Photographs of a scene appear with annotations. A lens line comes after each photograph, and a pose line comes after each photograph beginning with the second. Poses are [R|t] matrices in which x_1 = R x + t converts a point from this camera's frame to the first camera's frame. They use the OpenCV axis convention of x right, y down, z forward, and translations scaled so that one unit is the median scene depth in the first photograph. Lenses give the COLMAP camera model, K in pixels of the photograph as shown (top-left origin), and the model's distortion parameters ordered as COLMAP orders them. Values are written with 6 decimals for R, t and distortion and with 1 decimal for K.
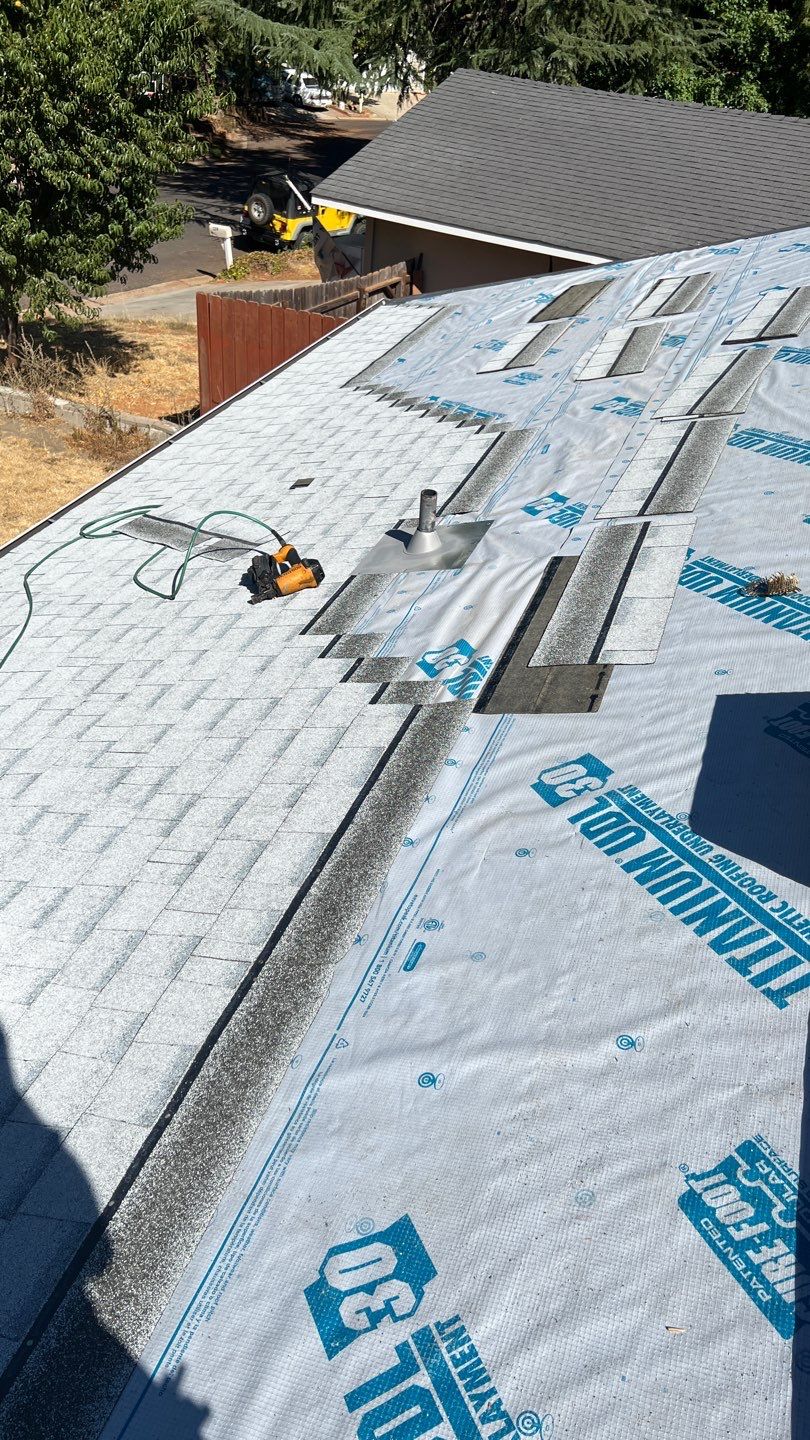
lens RADIAL K [[1101.3, 0, 387.5], [0, 1101.3, 707.7], [0, 0, 1]] dist [0.113751, -0.176540]
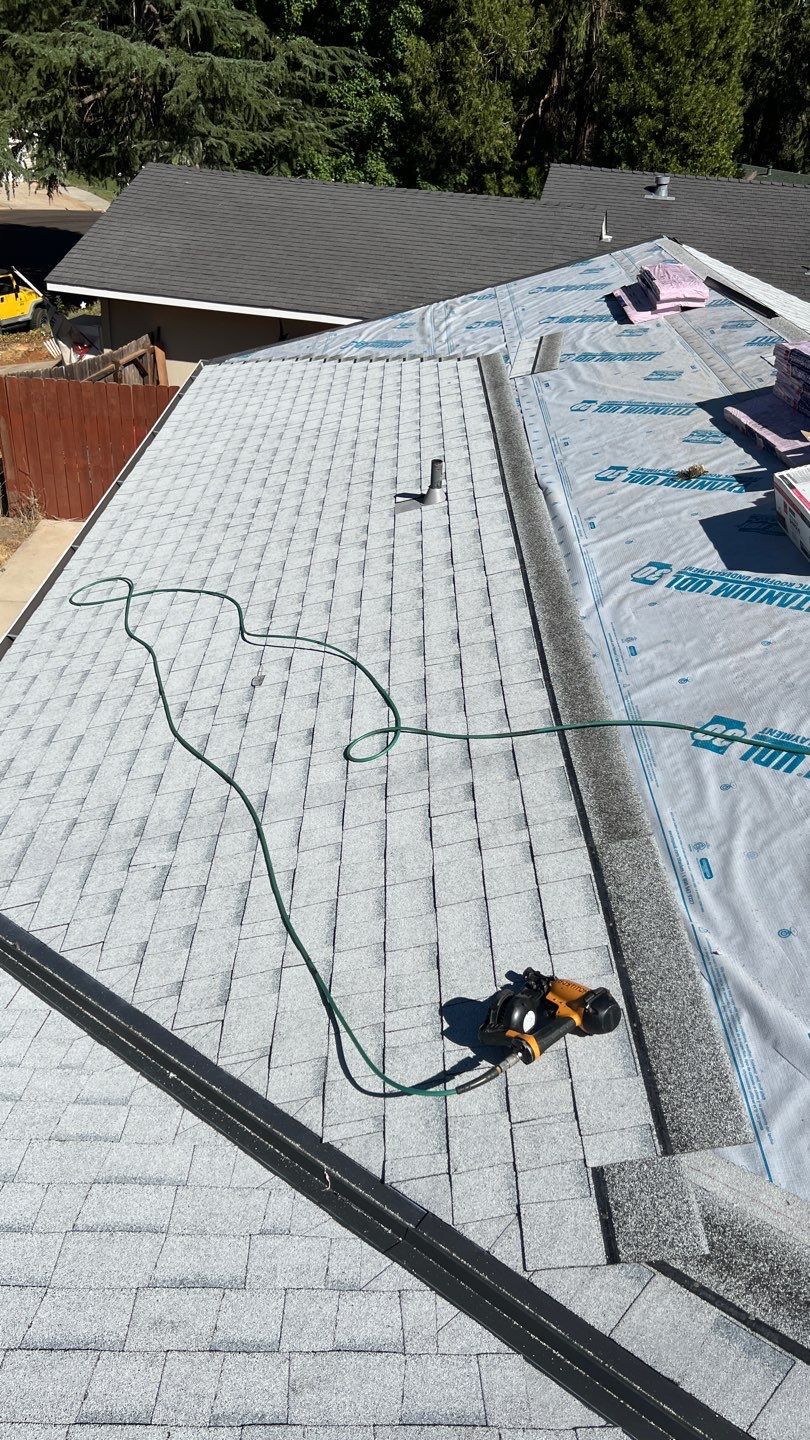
lens RADIAL K [[1129.0, 0, 405.0], [0, 1129.0, 720.0], [0, 0, 1]] dist [0.077057, -0.122800]
pose [[0.939526, -0.184938, 0.288250, -0.295061], [0.199978, 0.979522, -0.023362, 0.099211], [-0.278027, 0.079593, 0.957270, -0.232105]]
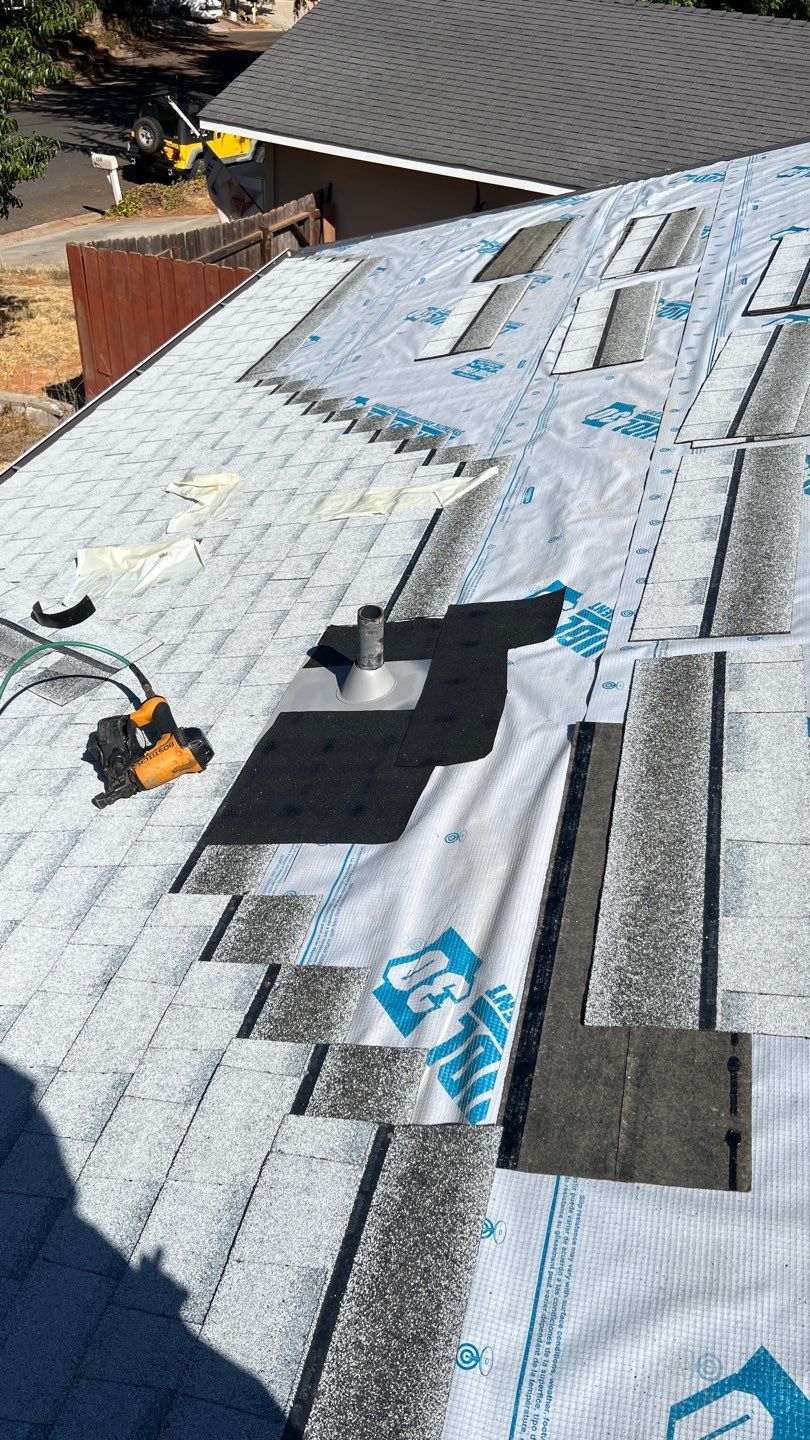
lens RADIAL K [[1087.2, 0, 405.0], [0, 1087.2, 720.0], [0, 0, 1]] dist [0.085874, -0.103391]
pose [[0.995545, -0.067944, 0.065372, 0.007376], [0.062928, 0.995125, 0.075940, -0.105881], [-0.070213, -0.071488, 0.994967, 0.221844]]
